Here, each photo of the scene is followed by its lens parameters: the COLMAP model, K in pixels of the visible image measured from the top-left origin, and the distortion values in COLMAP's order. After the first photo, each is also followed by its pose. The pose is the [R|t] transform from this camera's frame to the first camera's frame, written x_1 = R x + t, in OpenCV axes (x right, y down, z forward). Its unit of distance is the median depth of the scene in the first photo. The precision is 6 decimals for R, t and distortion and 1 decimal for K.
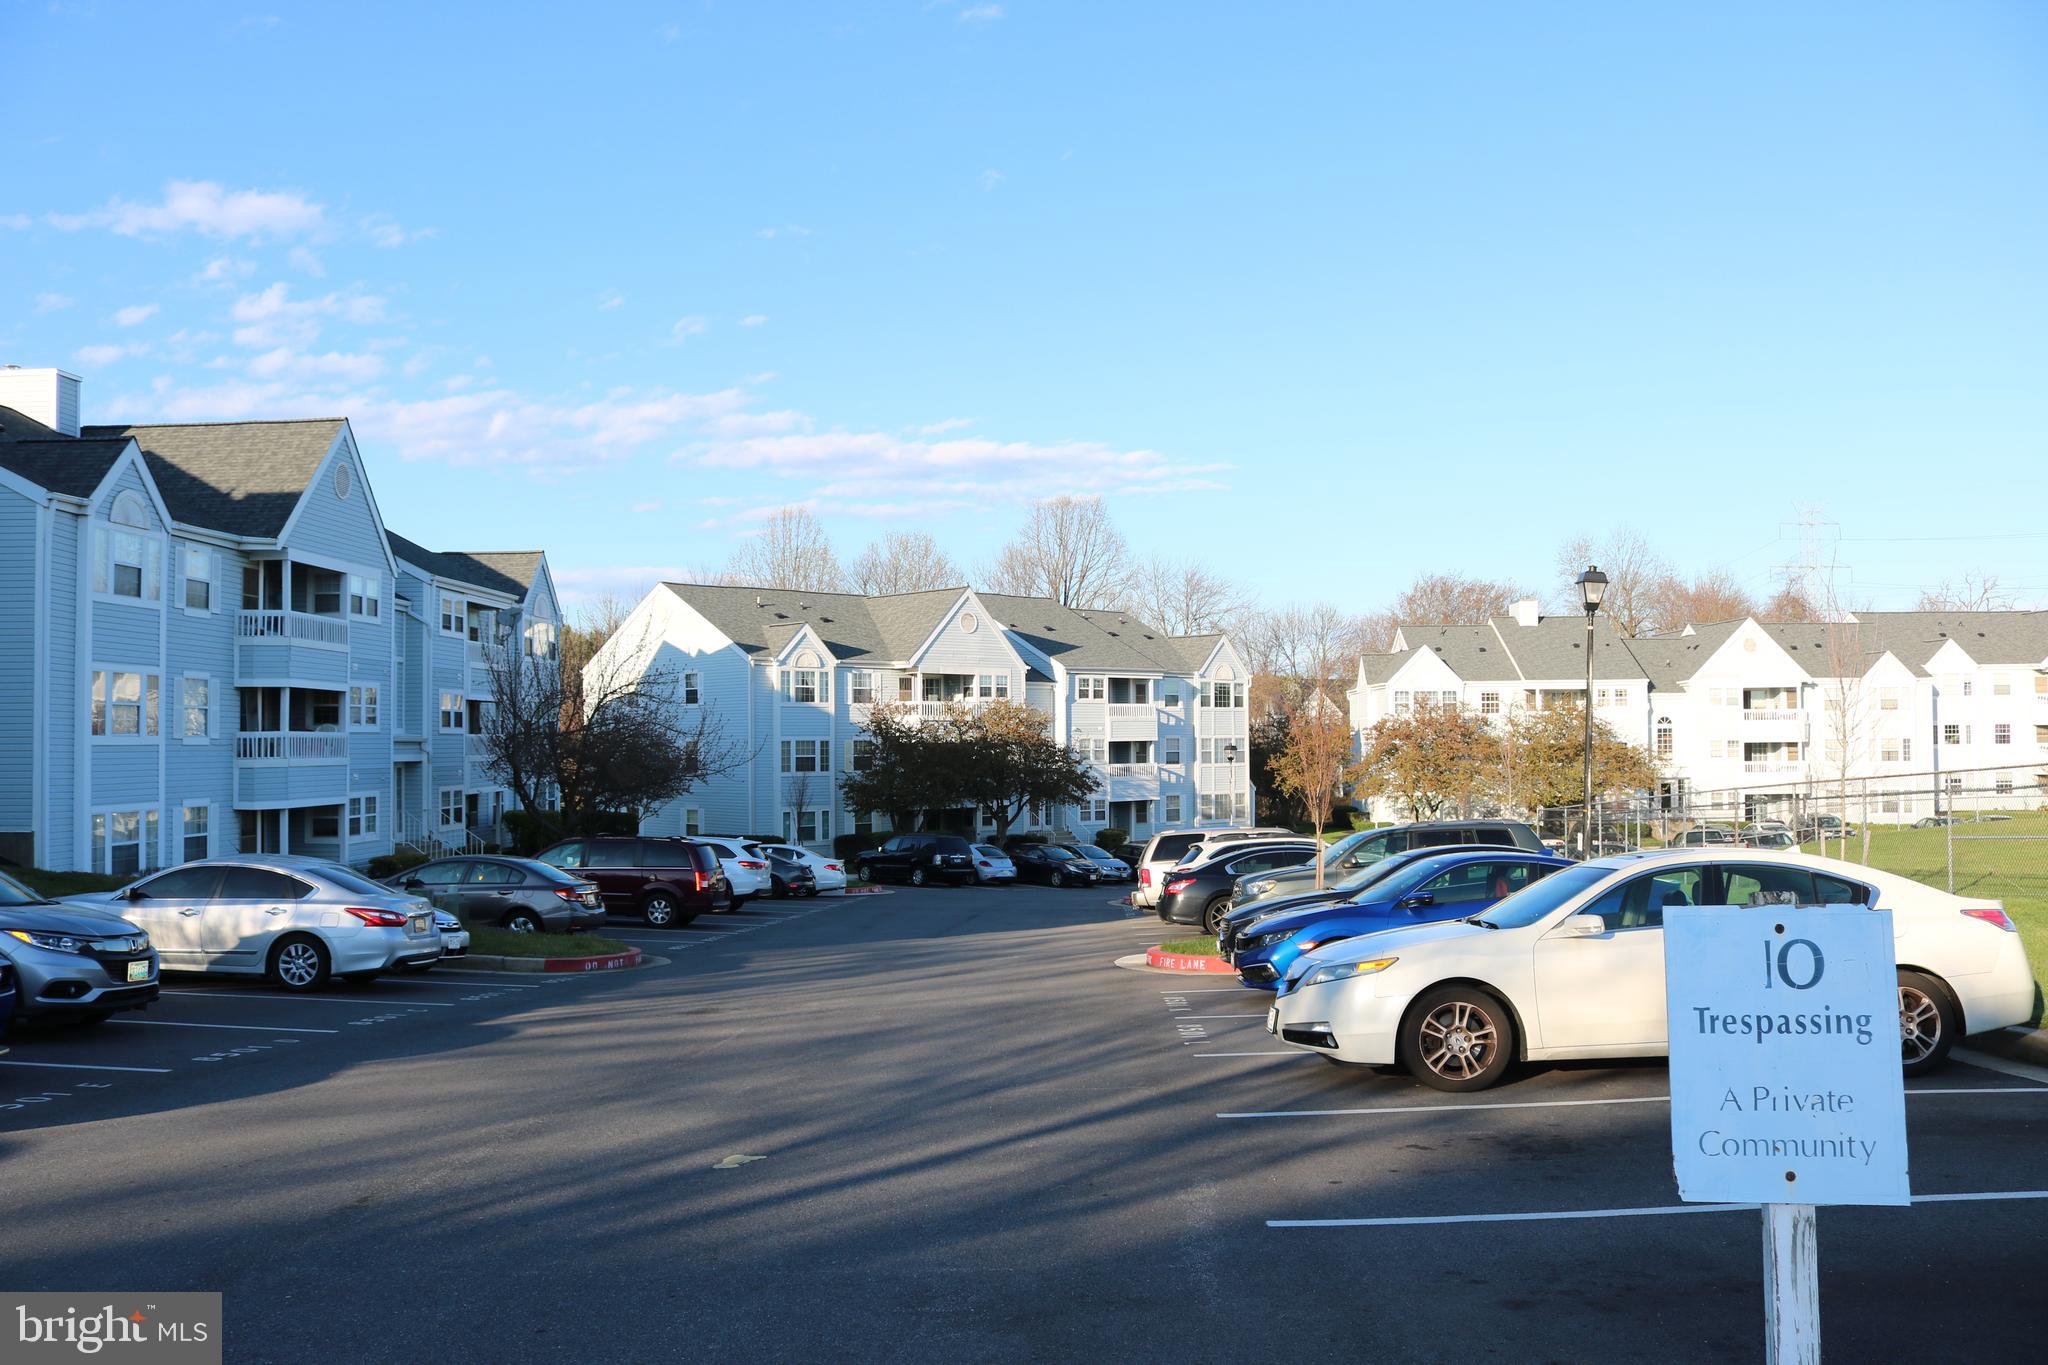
lens RADIAL K [[1713.3, 0, 1016.0], [0, 1713.3, 681.7], [0, 0, 1]] dist [-0.152495, 0.129228]
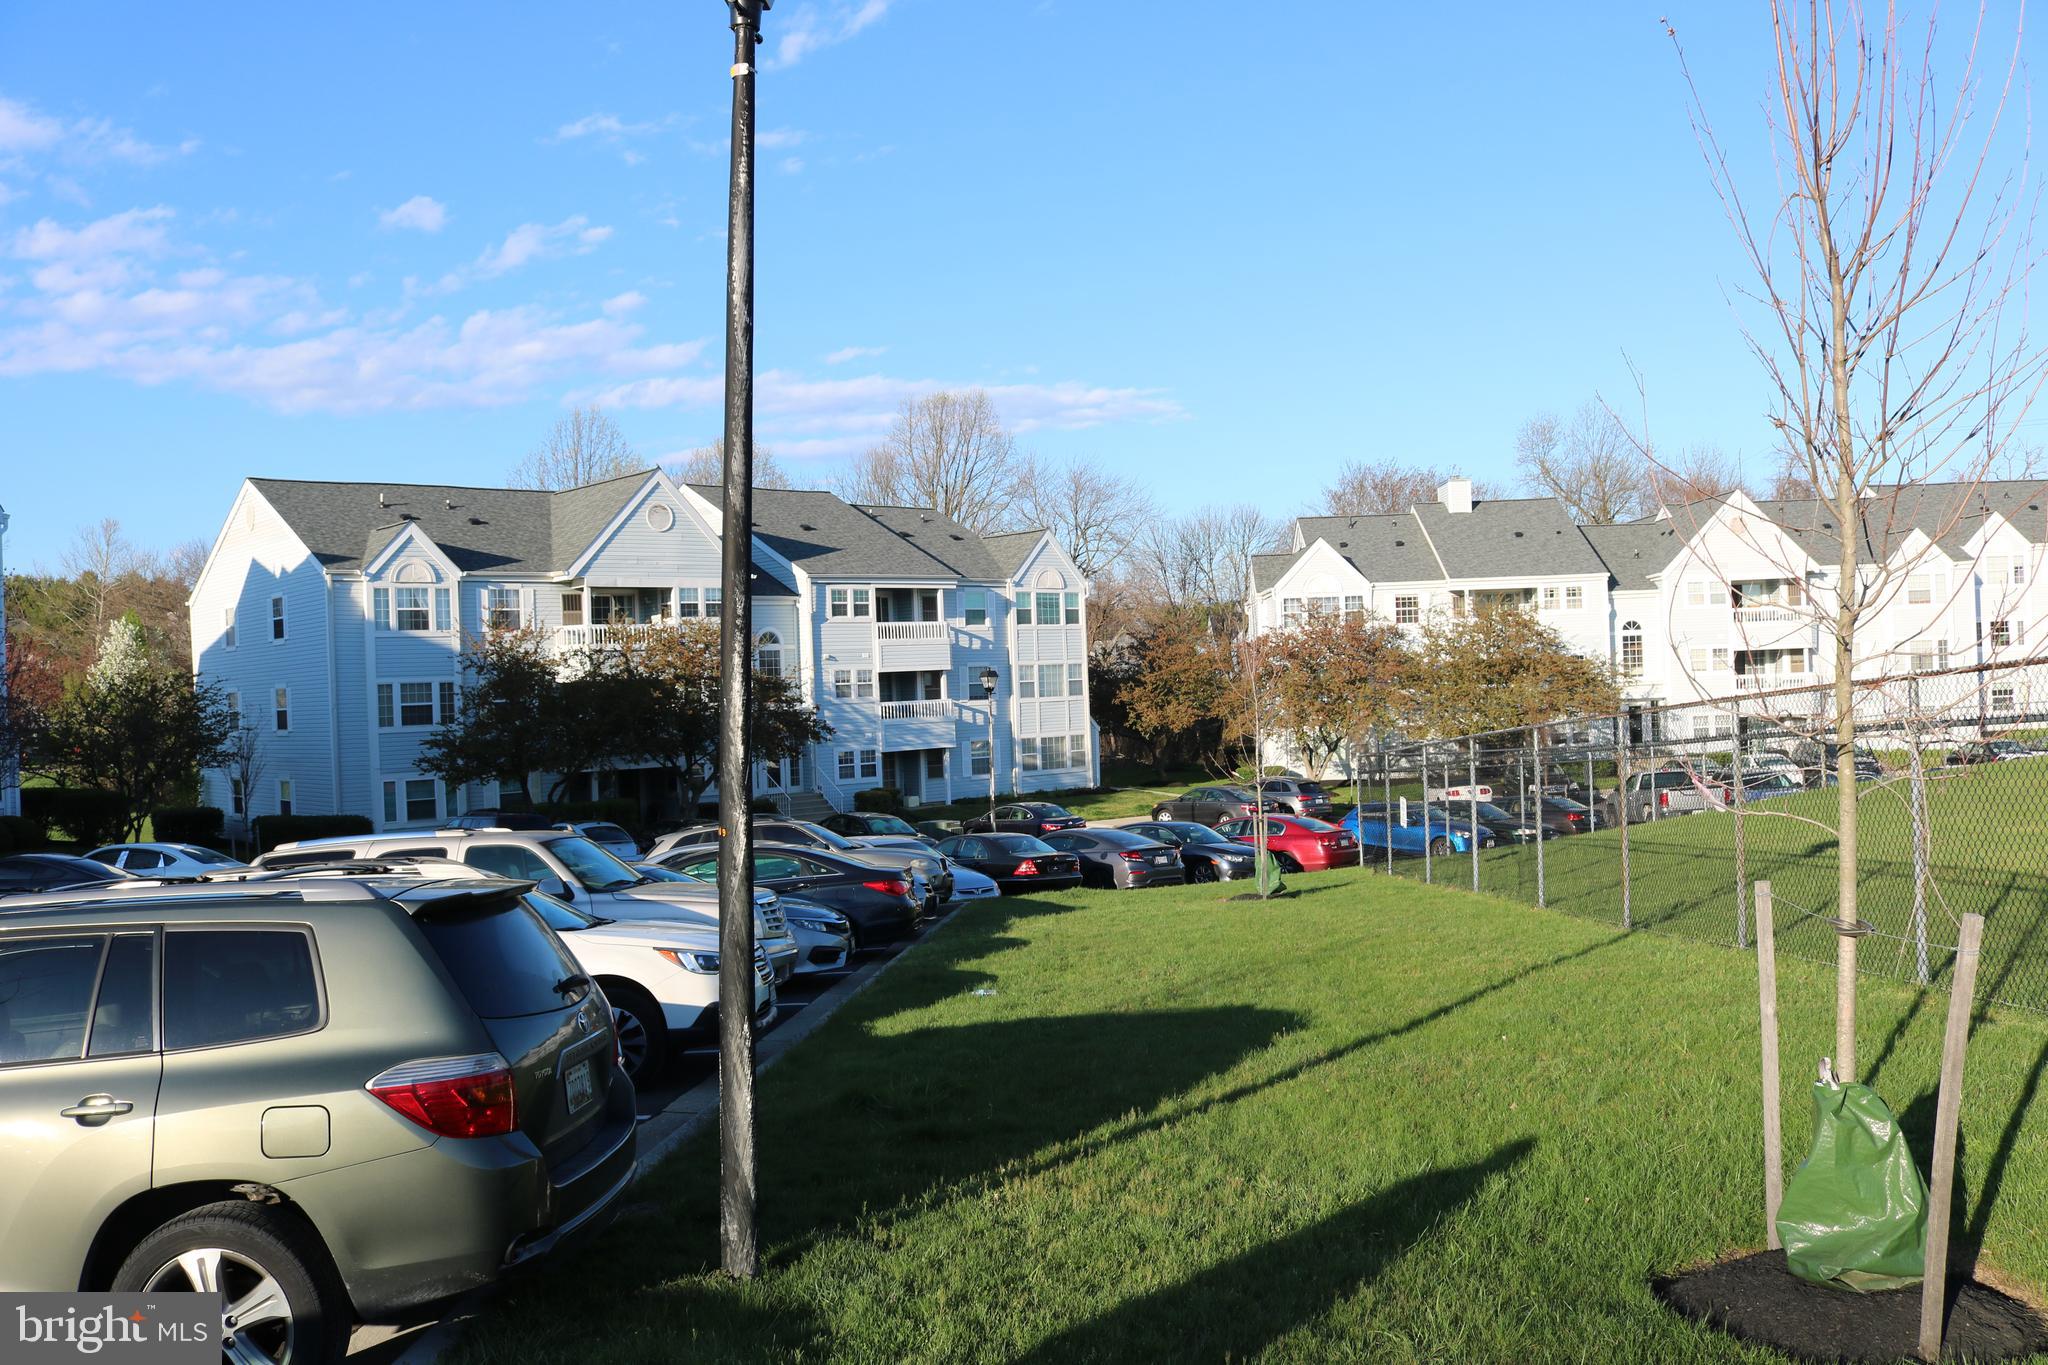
lens RADIAL K [[1713.3, 0, 1016.2], [0, 1713.3, 682.0], [0, 0, 1]] dist [-0.152495, 0.129228]
pose [[0.999453, -0.031975, -0.008465, 0.117149], [0.032243, 0.998912, 0.033696, 0.015083], [0.007378, -0.033950, 0.999396, 0.237680]]
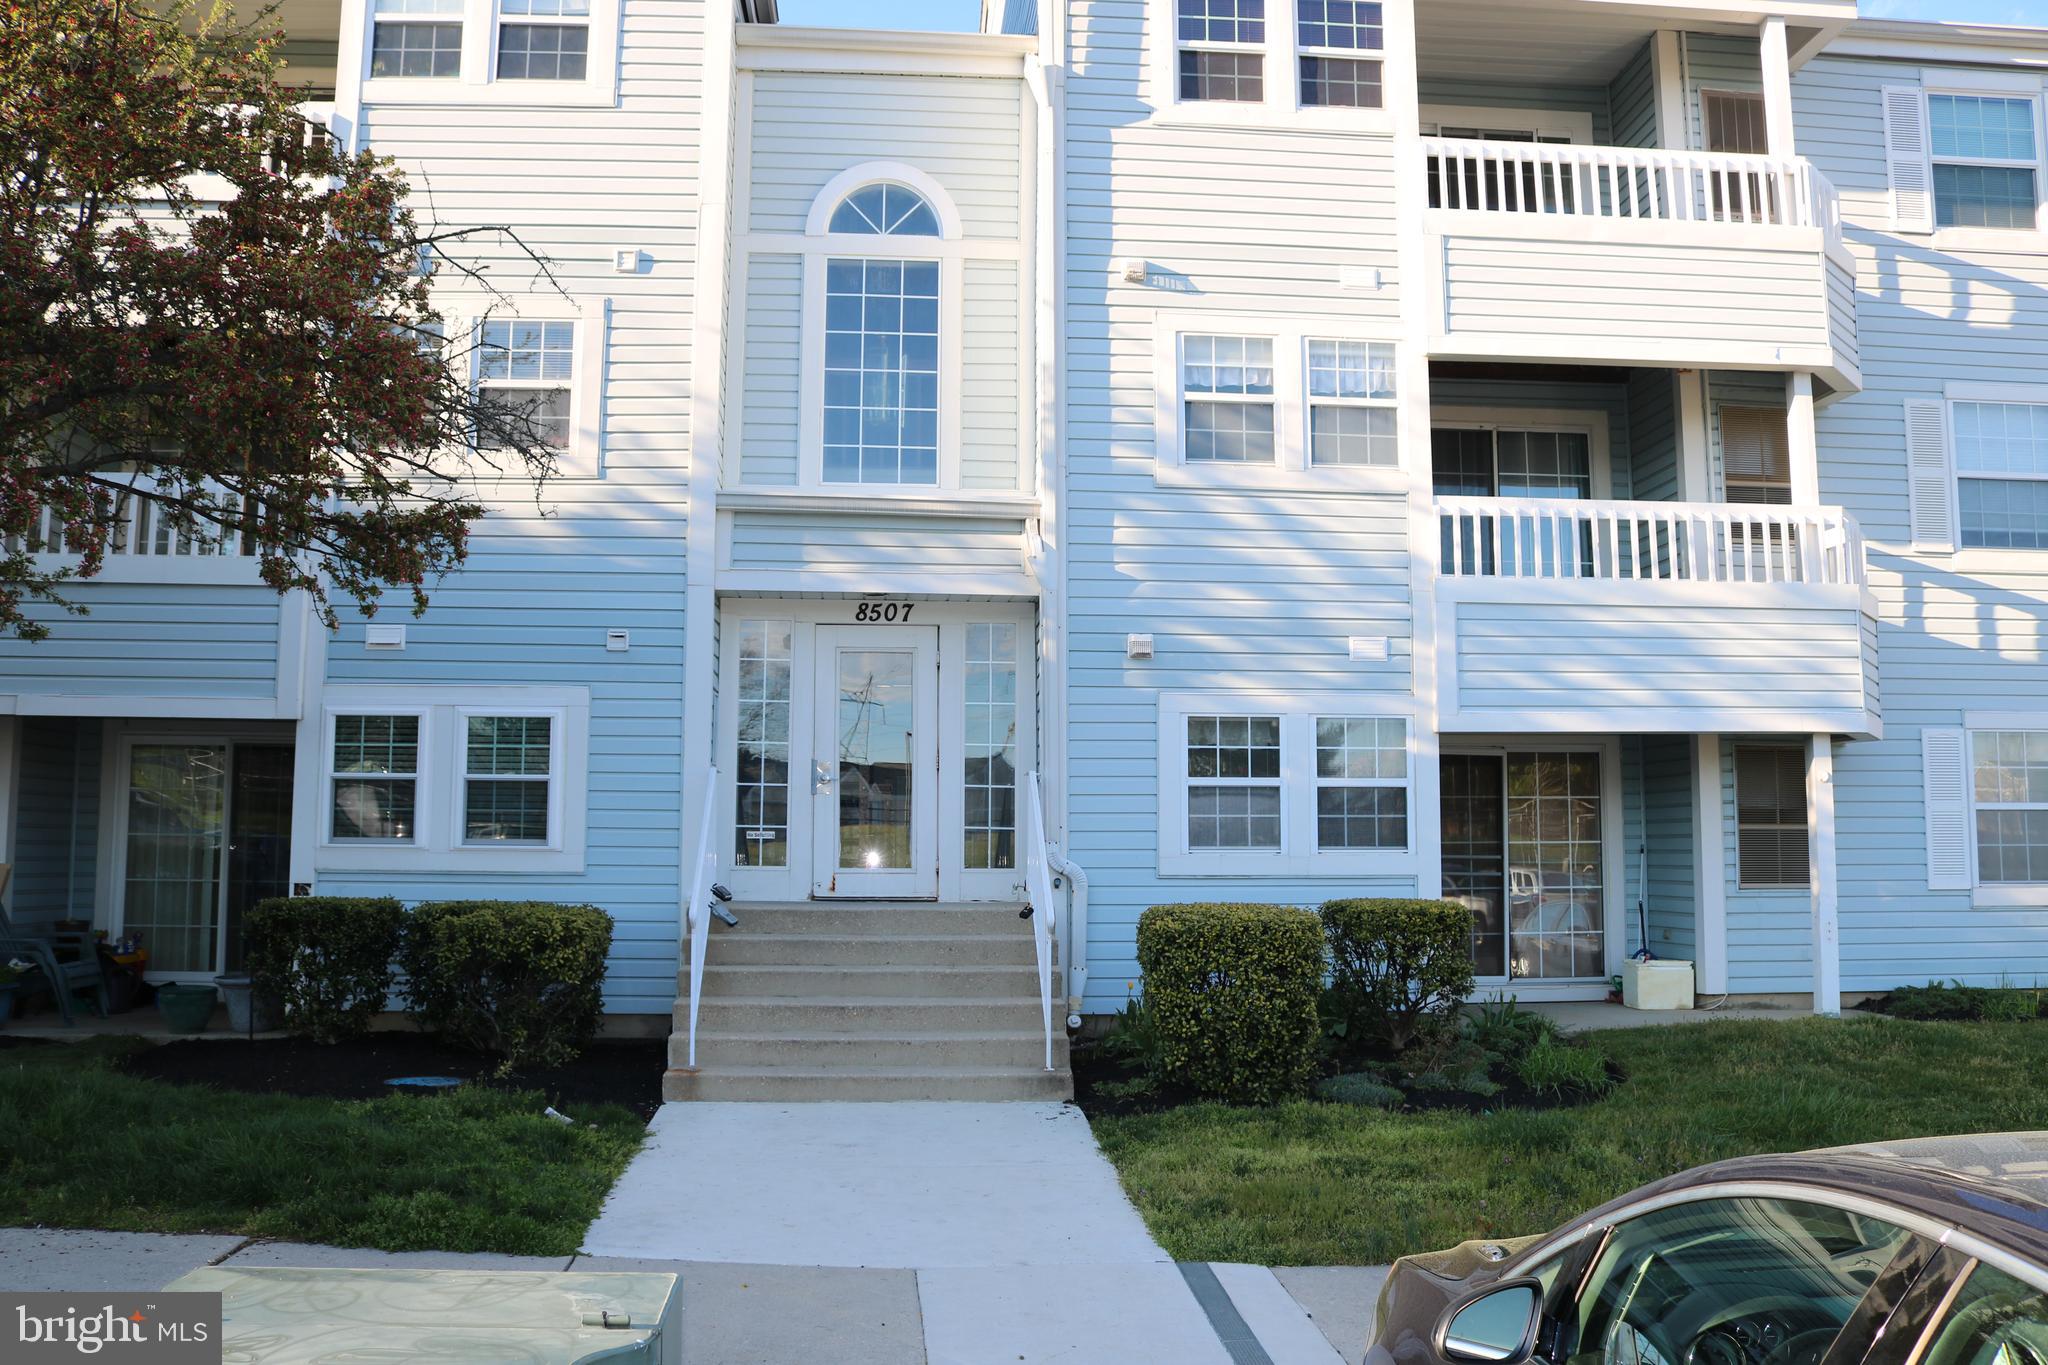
lens RADIAL K [[1713.3, 0, 1034.4], [0, 1713.3, 676.2], [0, 0, 1]] dist [-0.152495, 0.129228]
pose [[0.794844, -0.052803, -0.604513, 0.115243], [0.011645, 0.997351, -0.071805, 0.072870], [0.606703, 0.050034, 0.793353, 0.824150]]
